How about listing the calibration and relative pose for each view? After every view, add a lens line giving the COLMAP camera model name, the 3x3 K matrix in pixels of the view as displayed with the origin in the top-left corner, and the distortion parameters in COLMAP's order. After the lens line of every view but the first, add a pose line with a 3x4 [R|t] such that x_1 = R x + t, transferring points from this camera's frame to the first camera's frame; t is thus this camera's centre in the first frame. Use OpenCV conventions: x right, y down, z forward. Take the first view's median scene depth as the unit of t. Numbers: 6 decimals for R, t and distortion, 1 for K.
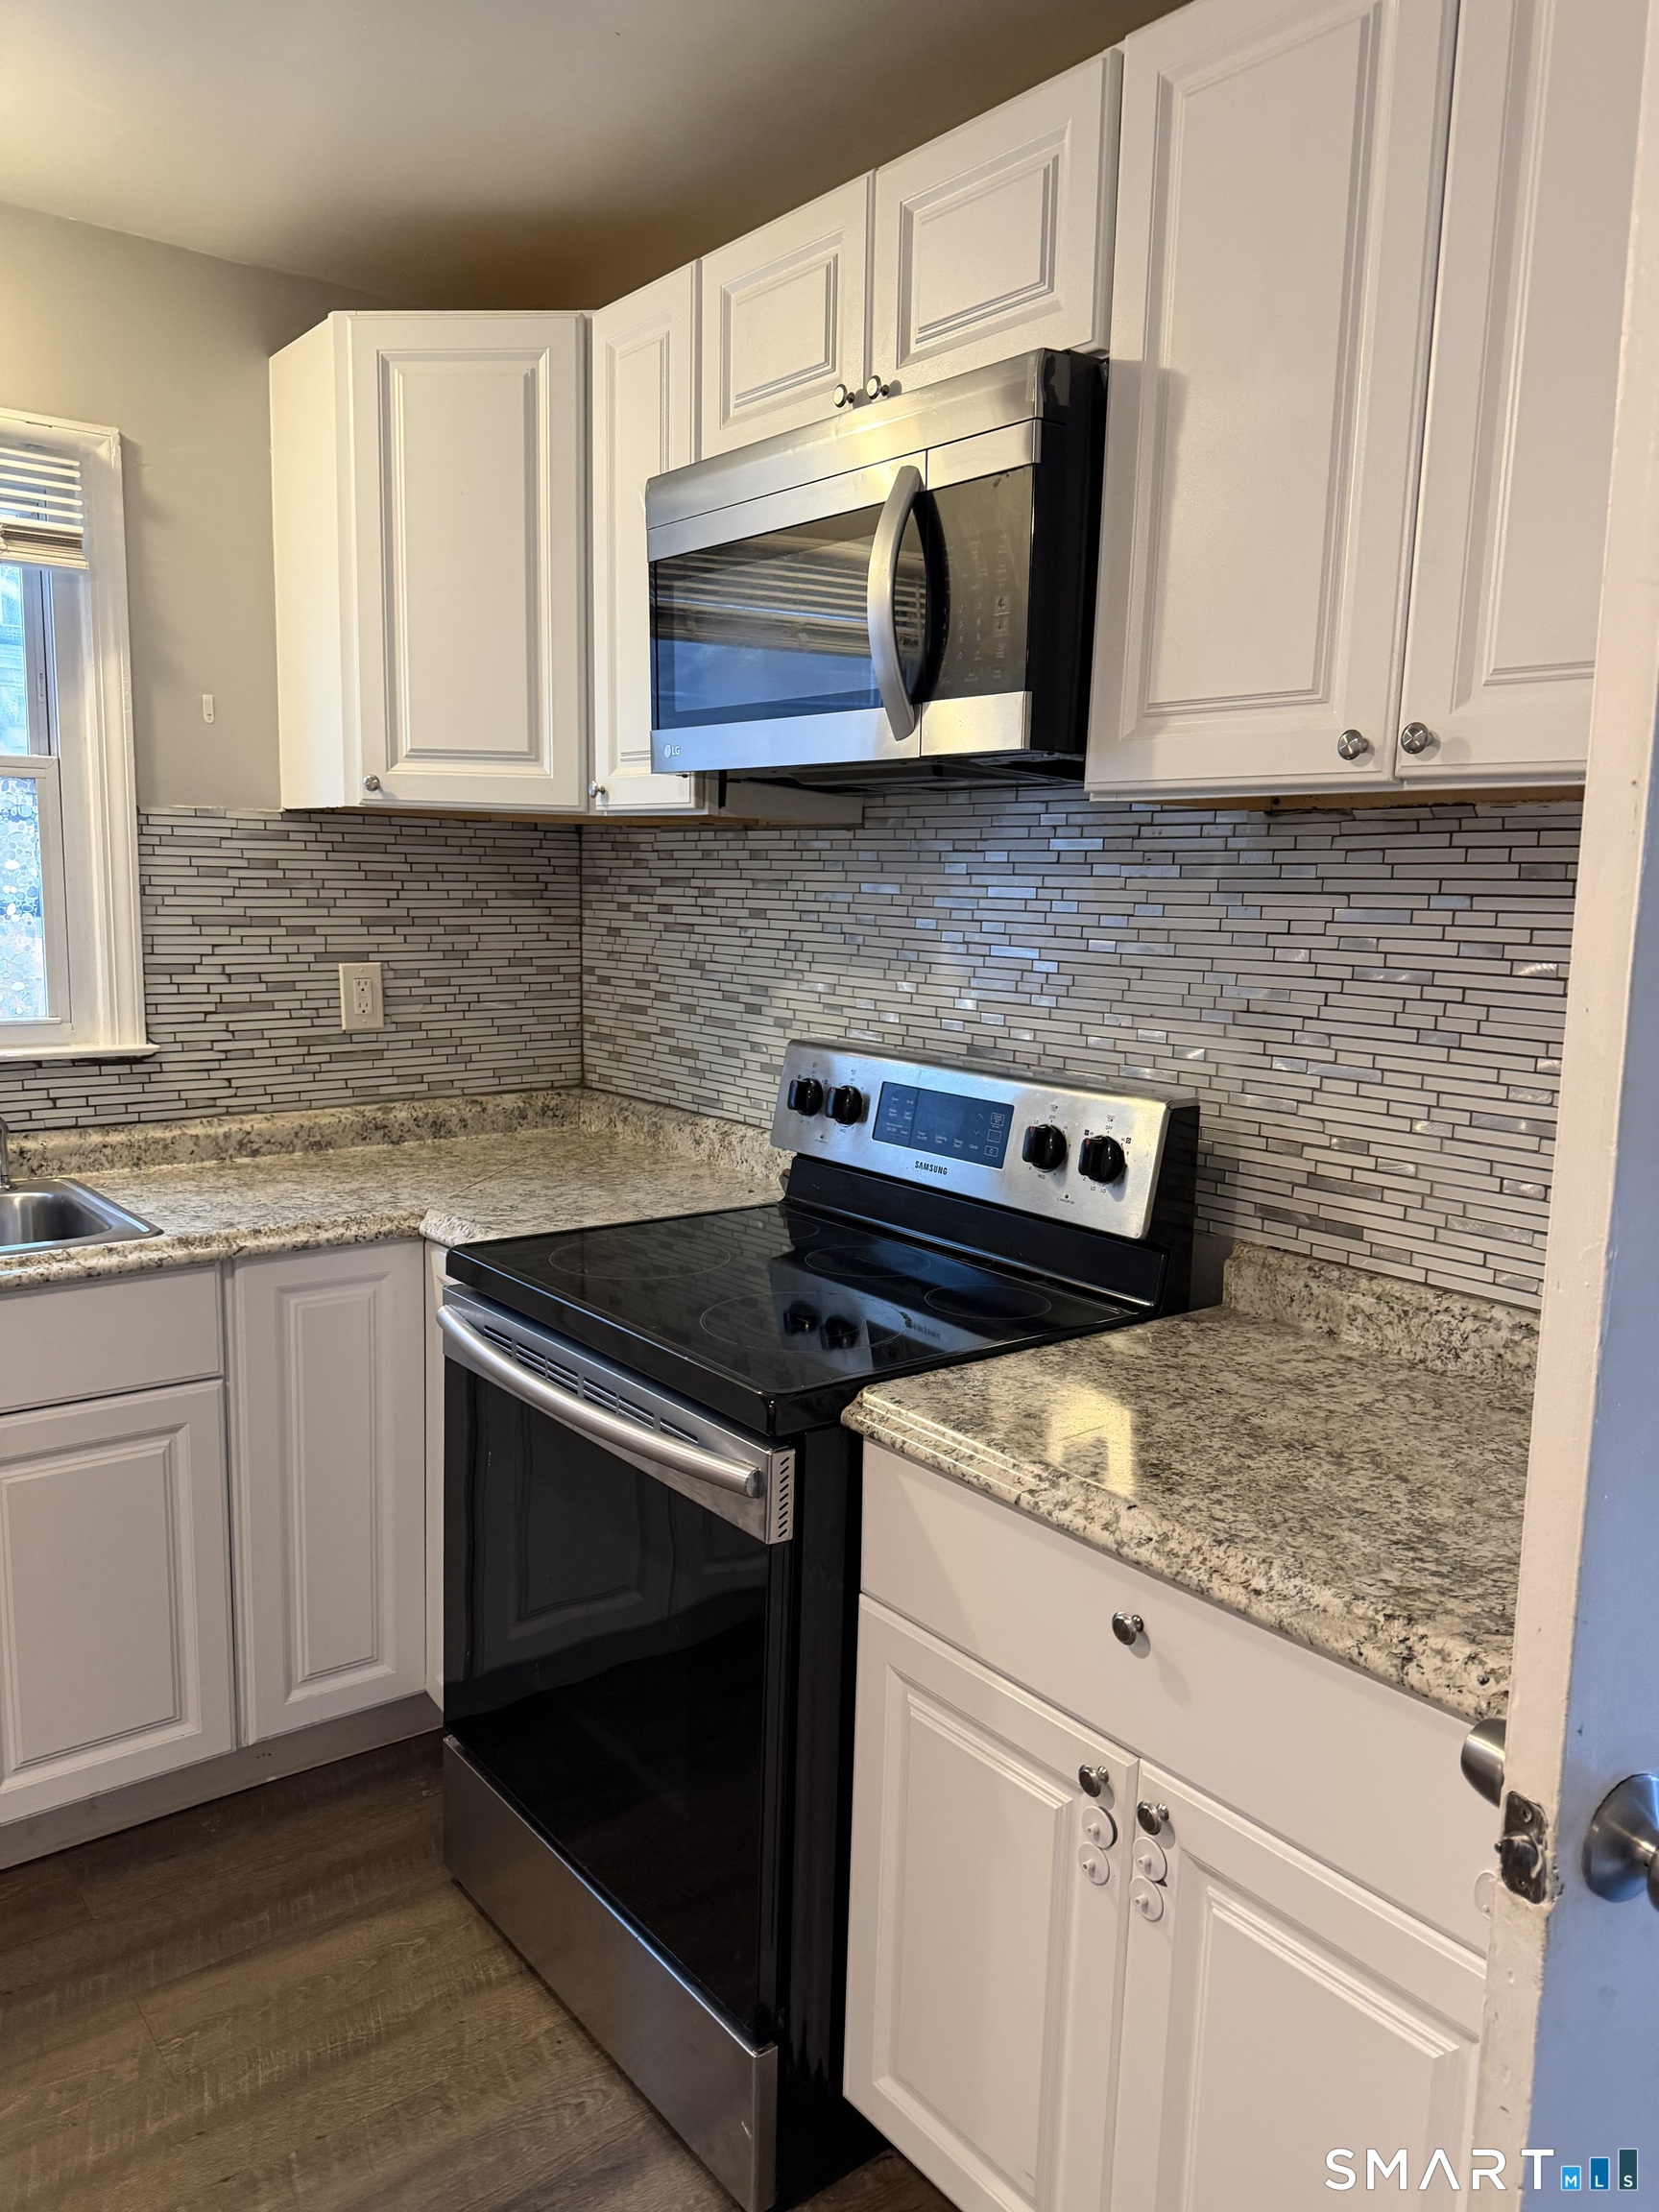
lens RADIAL K [[1573.3, 0, 844.0], [0, 1573.3, 1103.9], [0, 0, 1]] dist [0.065016, -0.084064]
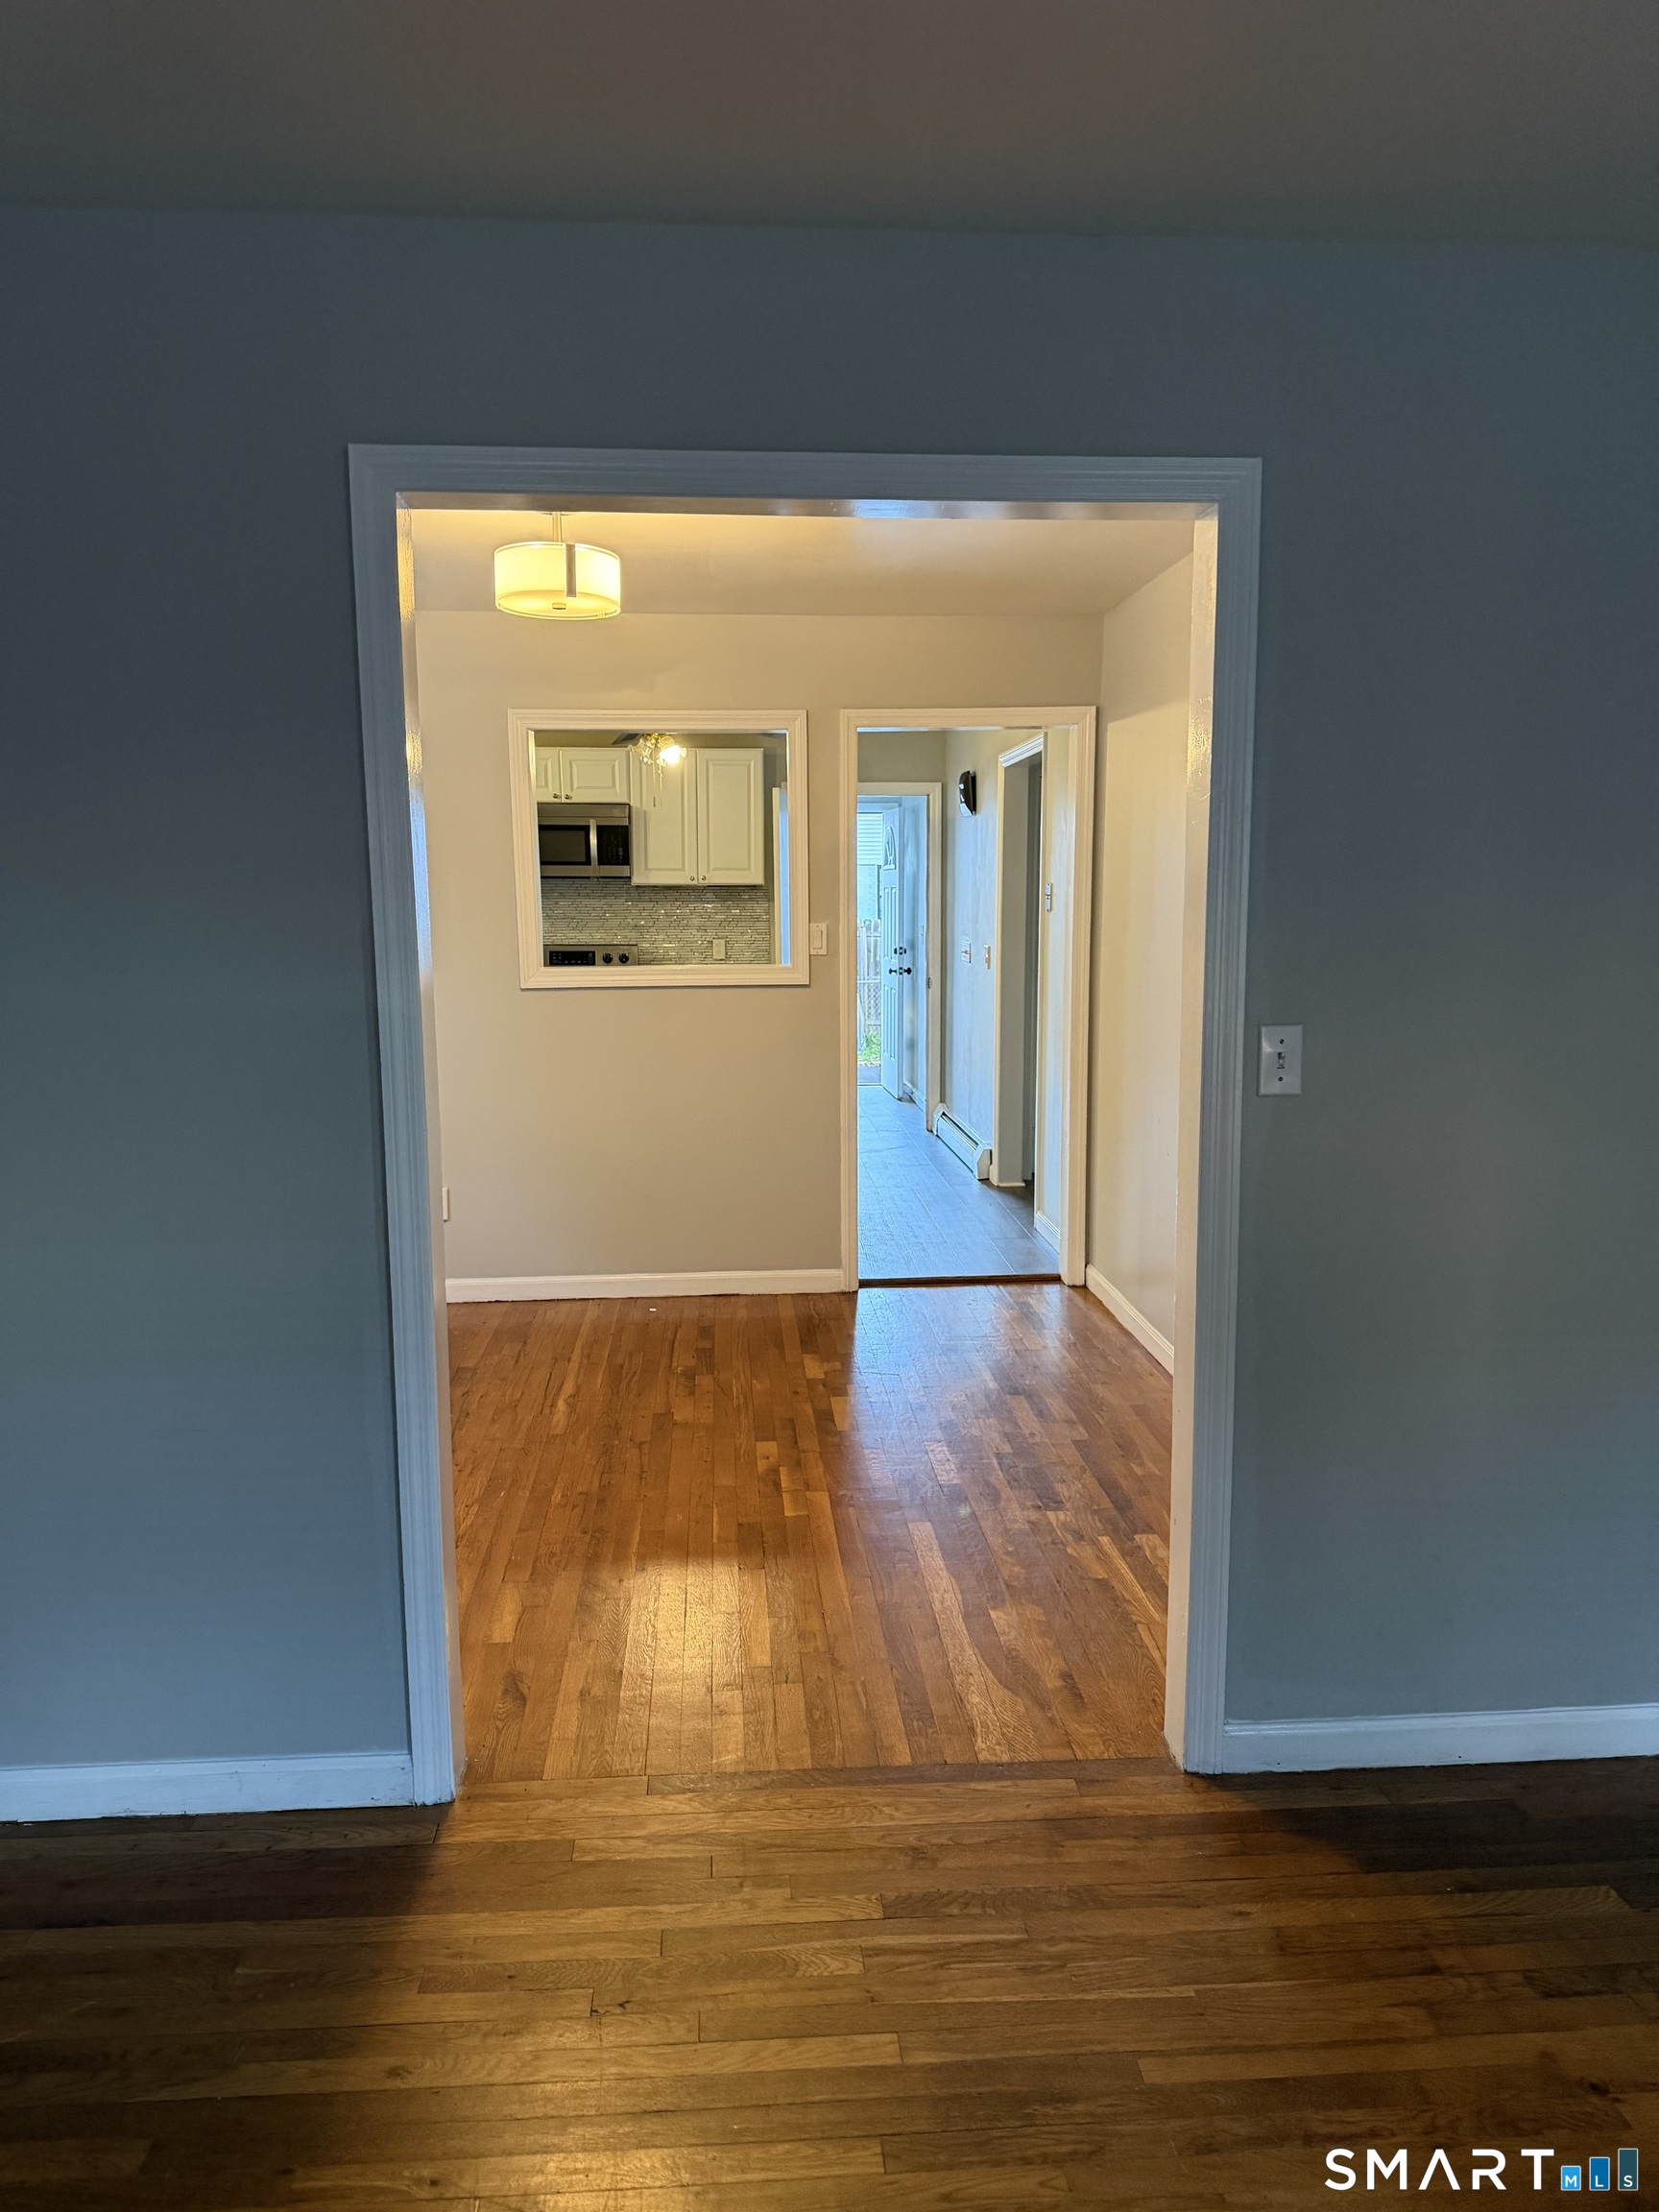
lens RADIAL K [[1573.3, 0, 859.6], [0, 1573.3, 1144.3], [0, 0, 1]] dist [0.065016, -0.084064]
pose [[0.548956, -0.151009, 0.822097, -2.764959], [0.134462, 0.986689, 0.091455, 0.200983], [-0.824965, 0.060336, 0.561954, -1.804443]]
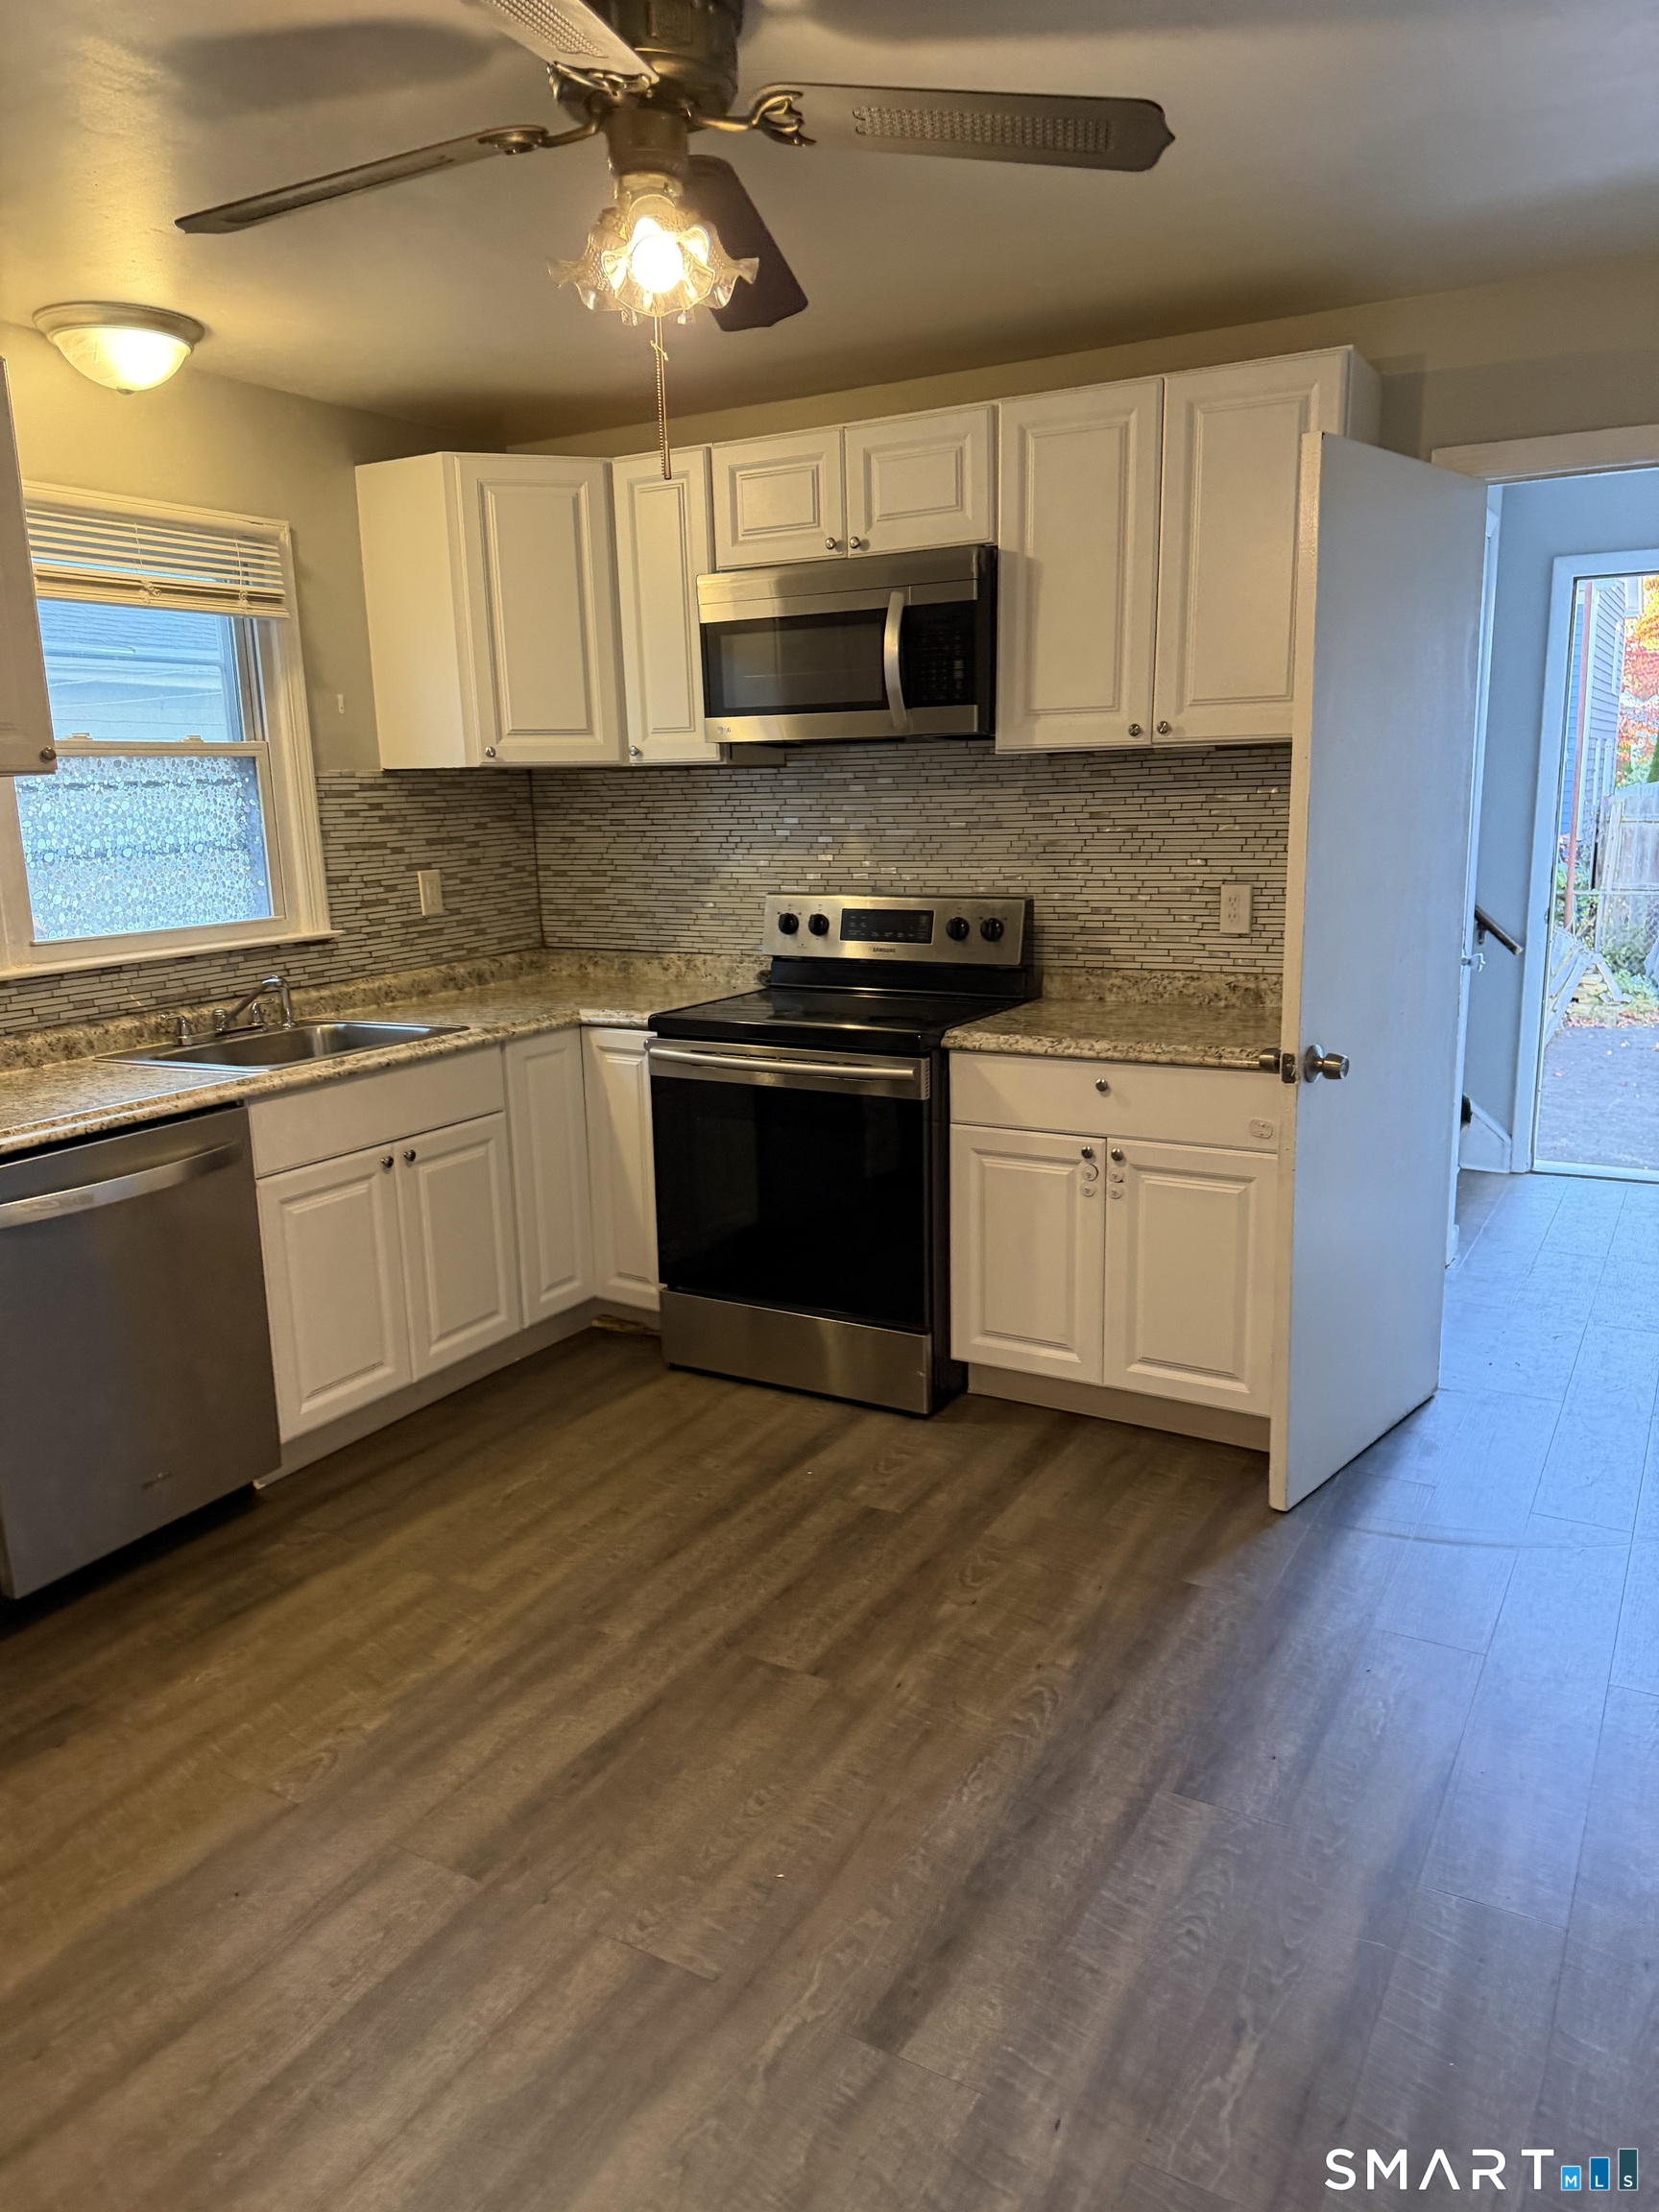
lens RADIAL K [[1573.3, 0, 841.3], [0, 1573.3, 1119.6], [0, 0, 1]] dist [0.065016, -0.084064]
pose [[0.925553, -0.125287, 0.357288, -0.610967], [0.100253, 0.991078, 0.087828, 0.063464], [-0.365104, -0.045470, 0.929855, -0.659053]]
